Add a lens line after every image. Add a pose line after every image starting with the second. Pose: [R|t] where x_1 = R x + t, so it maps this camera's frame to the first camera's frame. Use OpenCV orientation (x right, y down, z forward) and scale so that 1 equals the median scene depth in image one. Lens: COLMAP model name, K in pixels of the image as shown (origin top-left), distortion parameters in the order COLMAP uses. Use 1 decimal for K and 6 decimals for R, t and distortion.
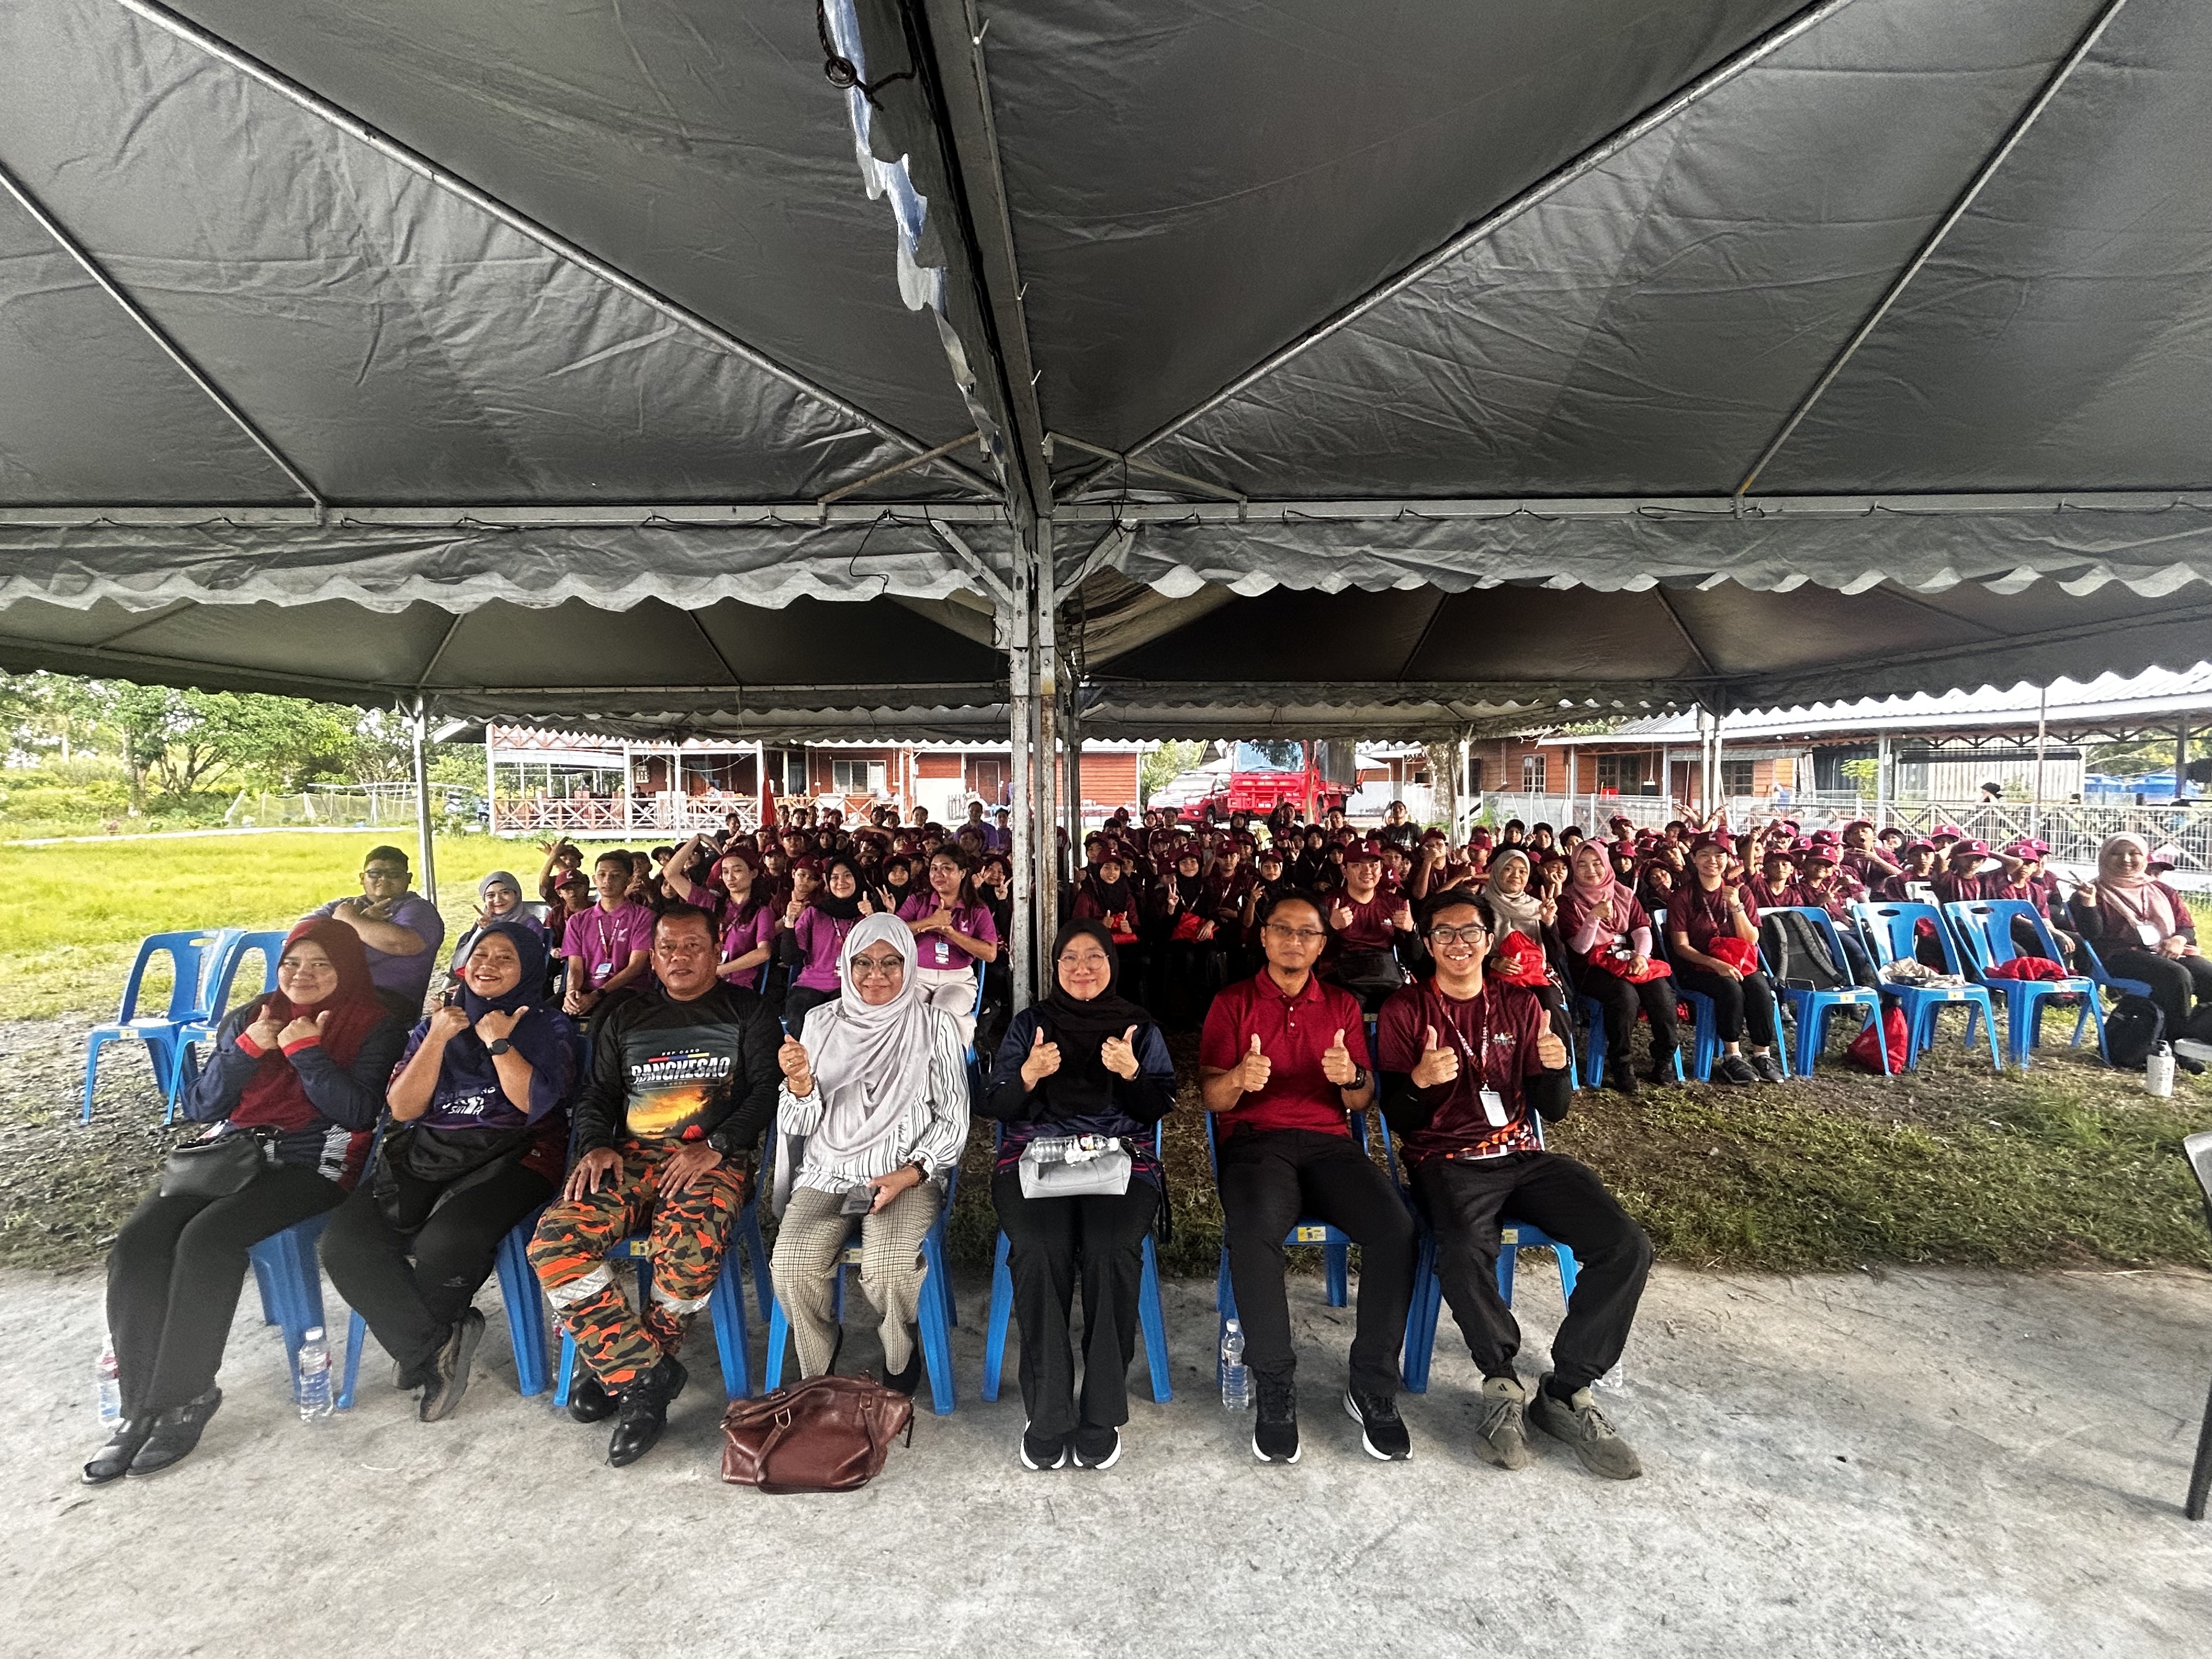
lens RADIAL K [[990.7, 0, 1106.0], [0, 990.7, 829.5], [0, 0, 1]] dist [-0.000728, -0.000050]
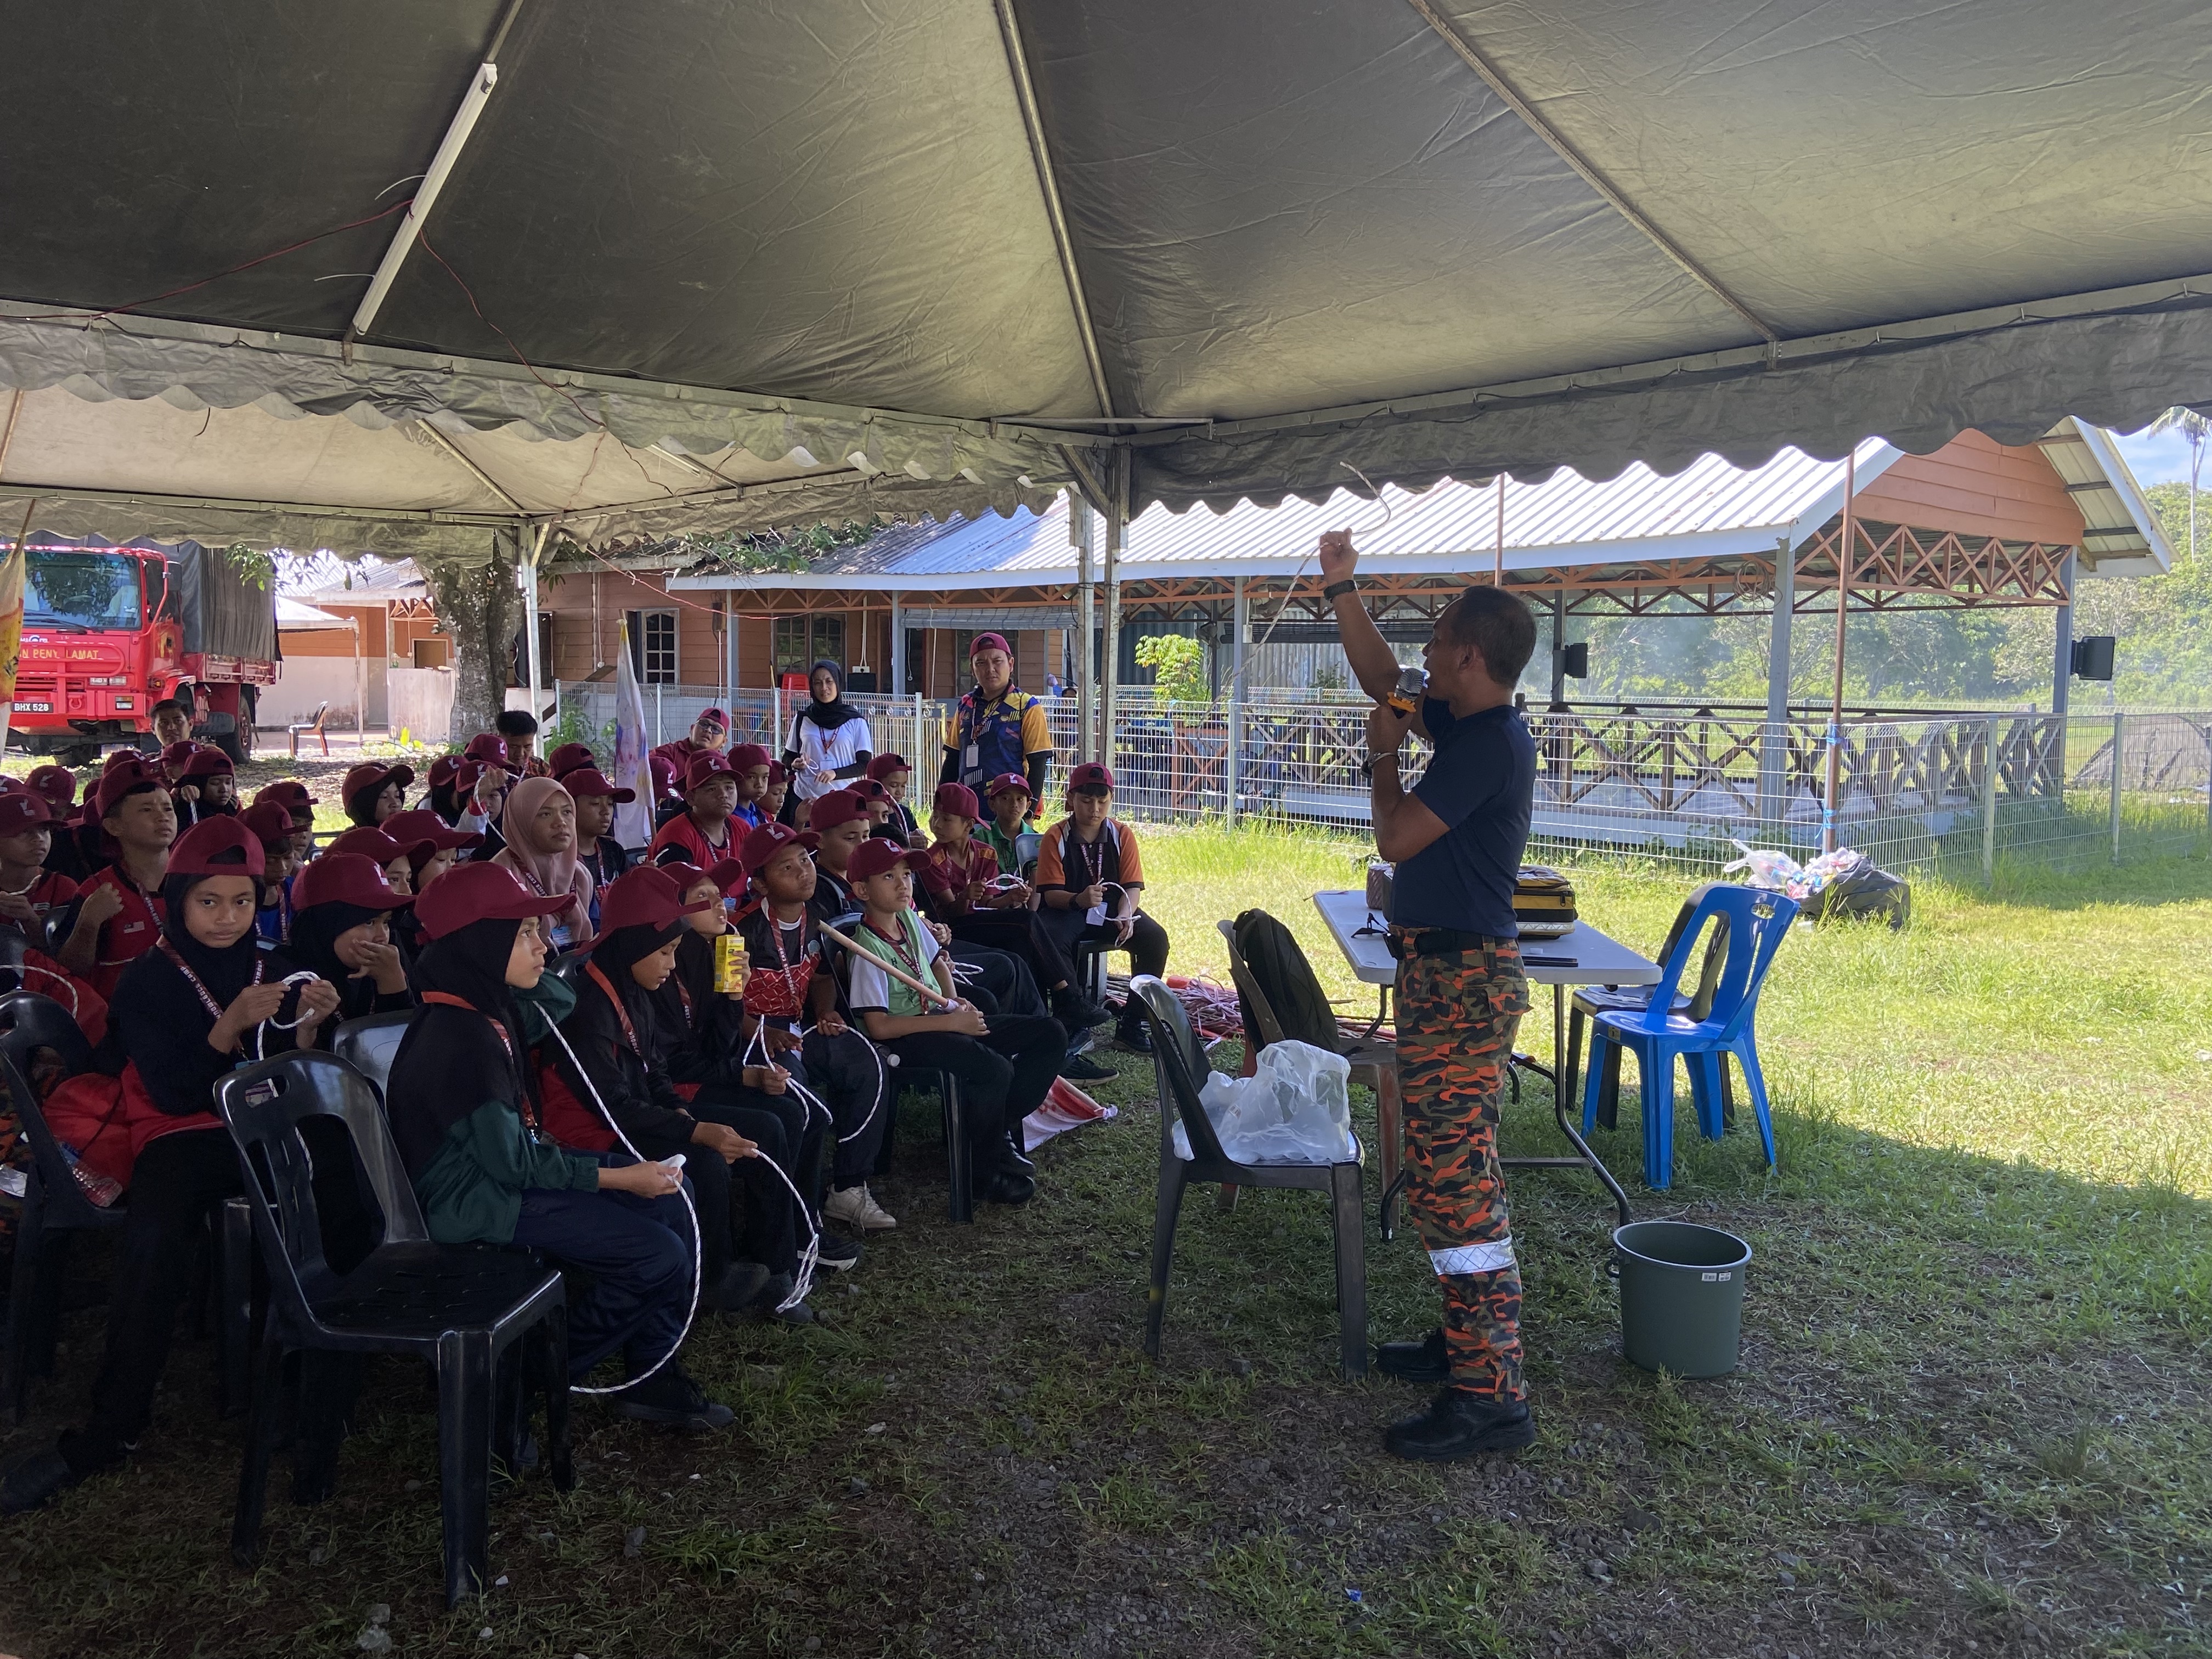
lens RADIAL K [[1816.8, 0, 1106.0], [0, 1816.8, 829.5], [0, 0, 1]] dist [0.037584, 0.000072]
pose [[0.789052, -0.041392, 0.612931, 0.045202], [0.014842, 0.998721, 0.048339, -0.005786], [-0.614148, -0.029045, 0.788657, 0.142163]]
